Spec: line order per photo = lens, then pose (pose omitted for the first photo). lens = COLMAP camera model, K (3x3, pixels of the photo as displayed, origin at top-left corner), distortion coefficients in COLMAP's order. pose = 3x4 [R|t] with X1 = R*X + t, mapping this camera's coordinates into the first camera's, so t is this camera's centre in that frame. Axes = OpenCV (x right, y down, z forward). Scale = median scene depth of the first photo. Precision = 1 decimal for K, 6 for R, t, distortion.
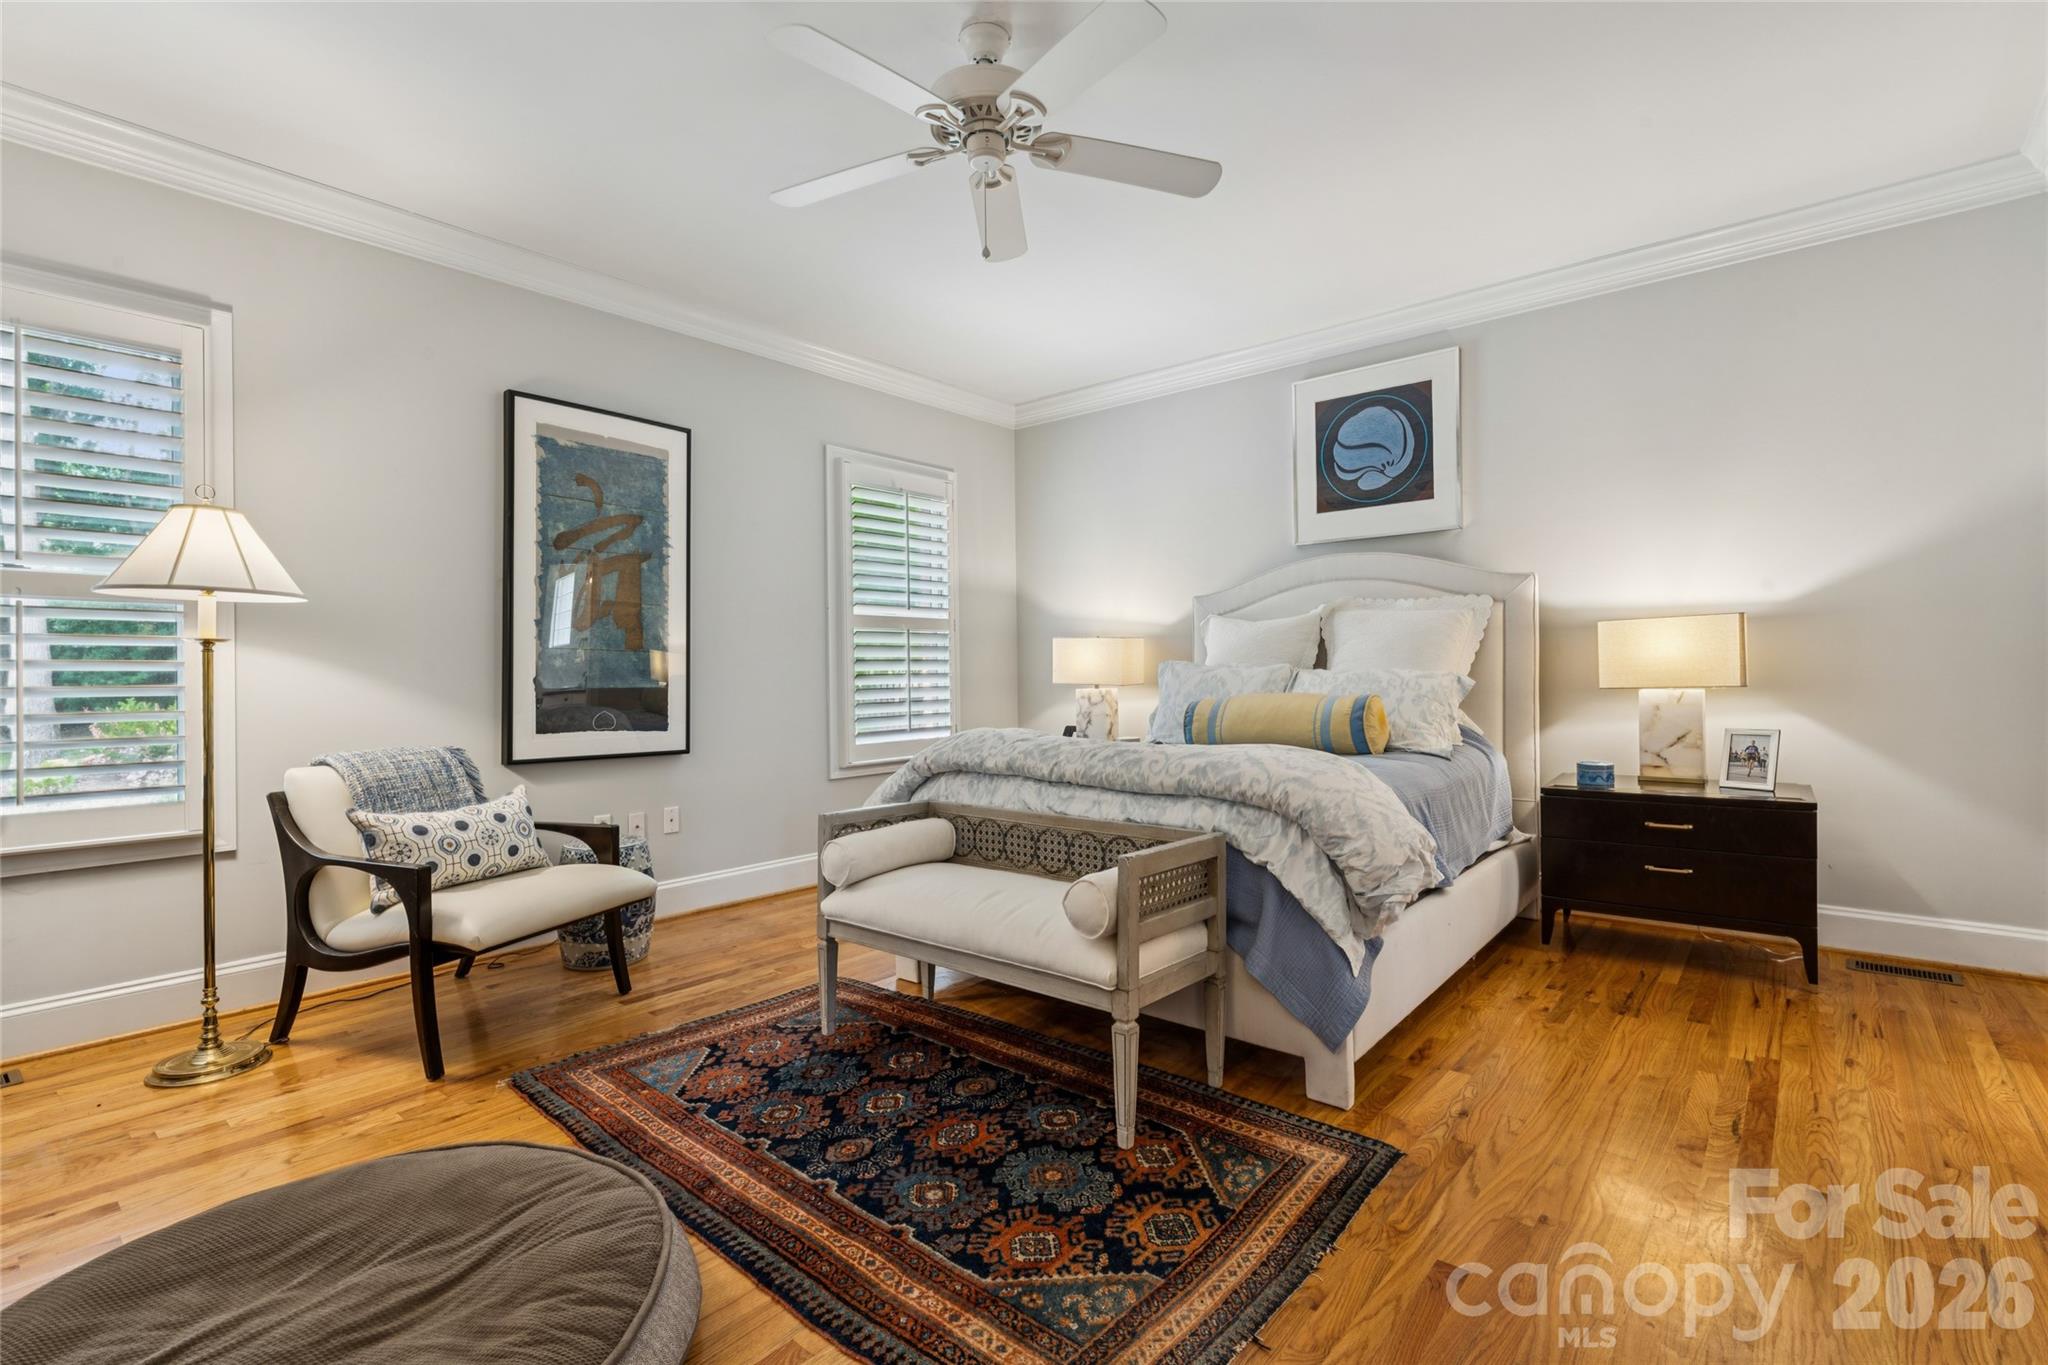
lens RADIAL K [[945.2, 0, 1026.1], [0, 945.2, 662.9], [0, 0, 1]] dist [-0.001783, -0.000705]
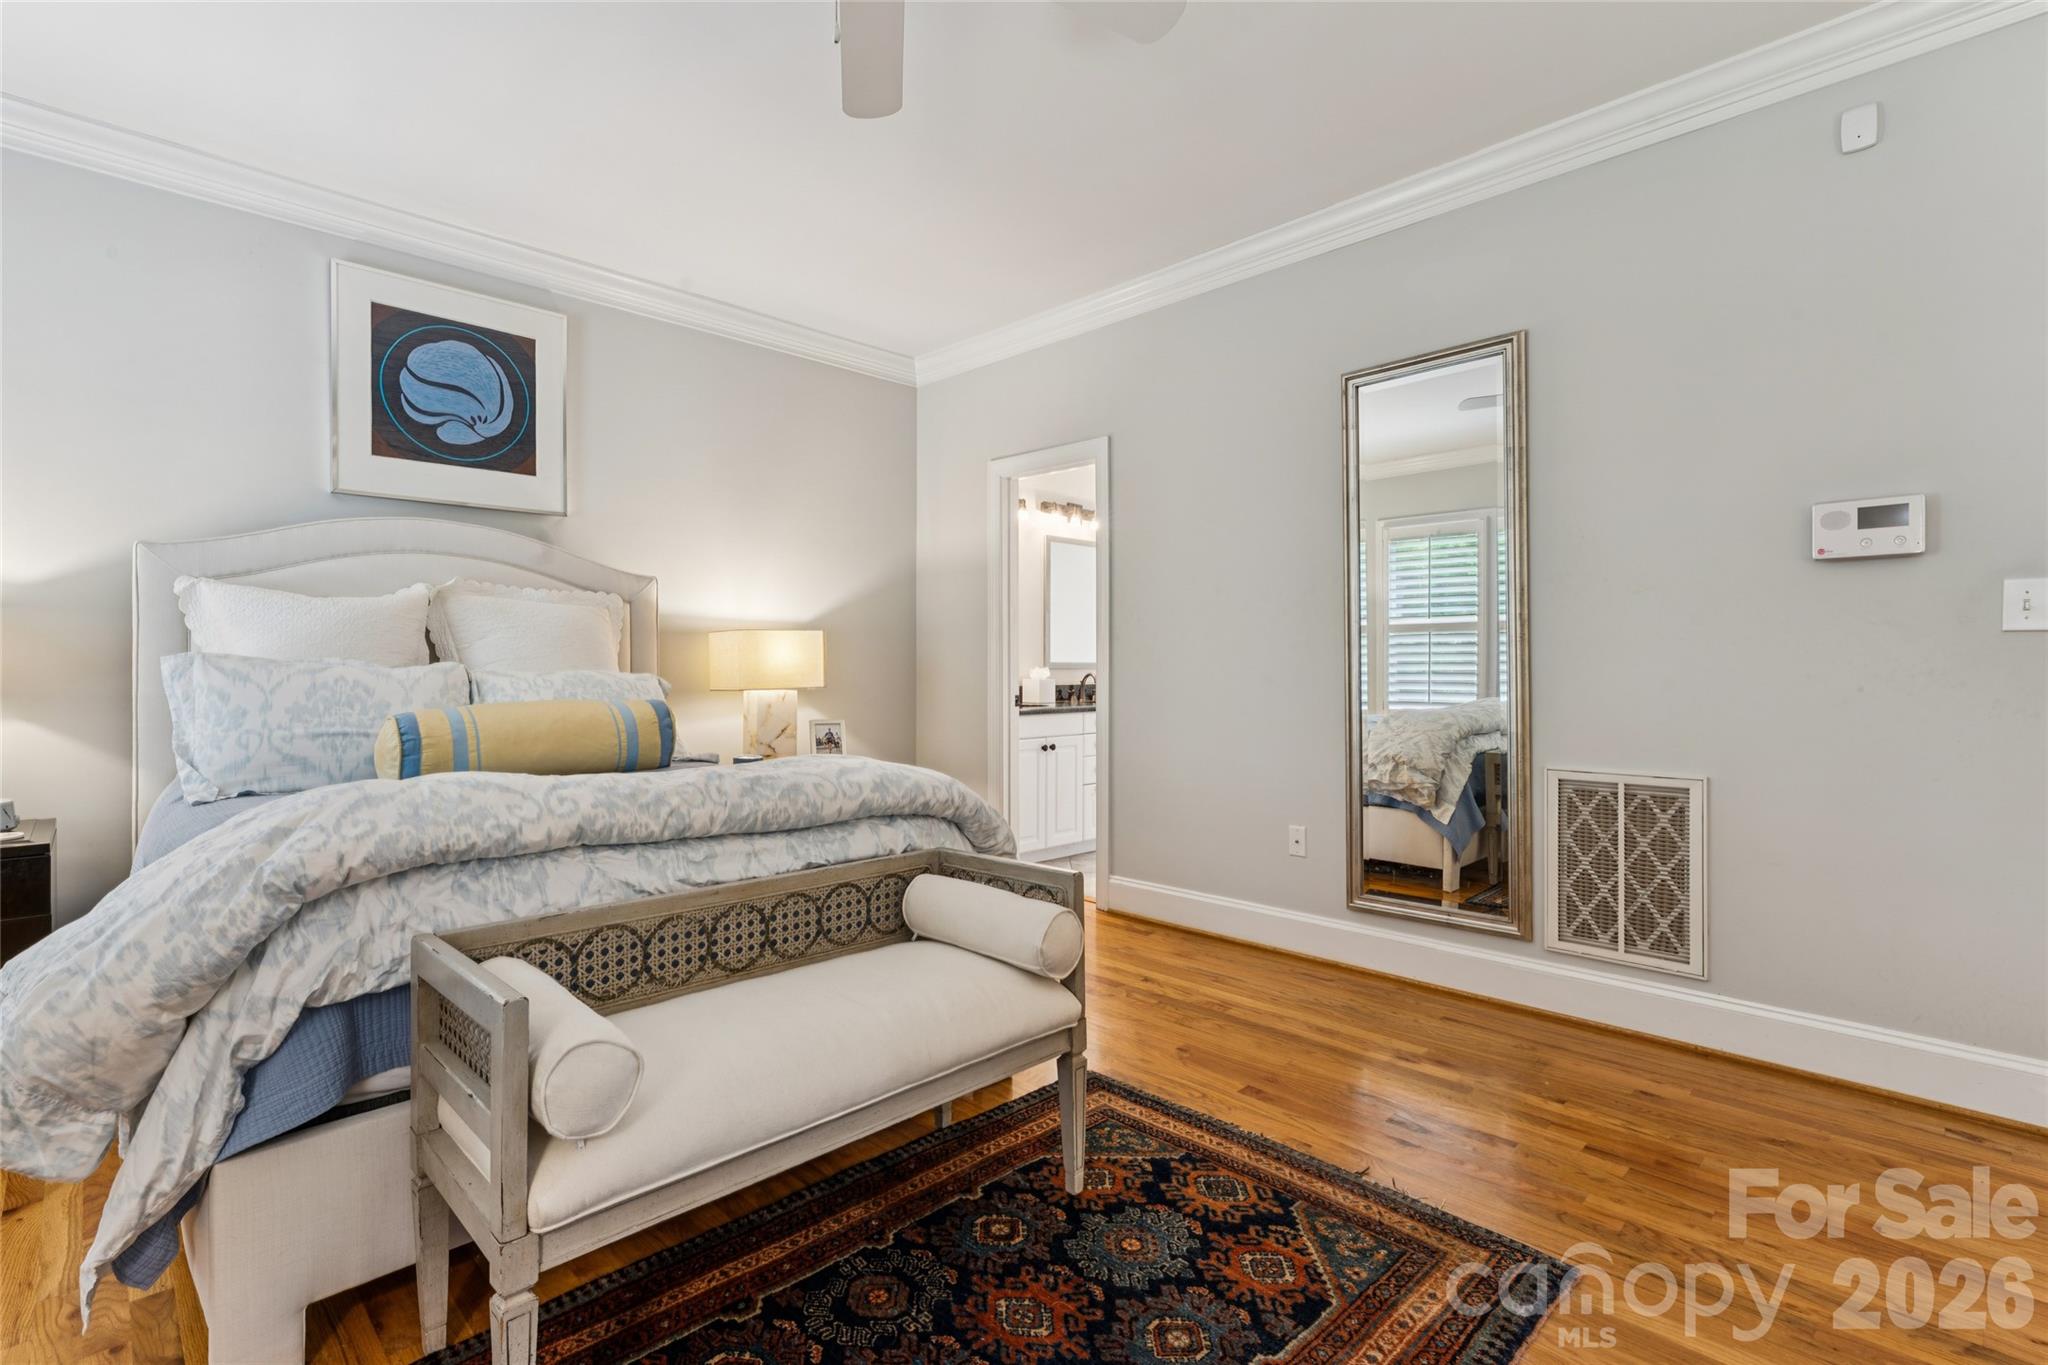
lens RADIAL K [[945.2, 0, 1026.1], [0, 945.2, 662.9], [0, 0, 1]] dist [-0.001783, -0.000705]
pose [[0.088048, 0.019305, 0.995929, -0.611227], [-0.013566, 0.999743, -0.018180, 0.013394], [-0.996024, -0.011910, 0.088287, 0.724958]]
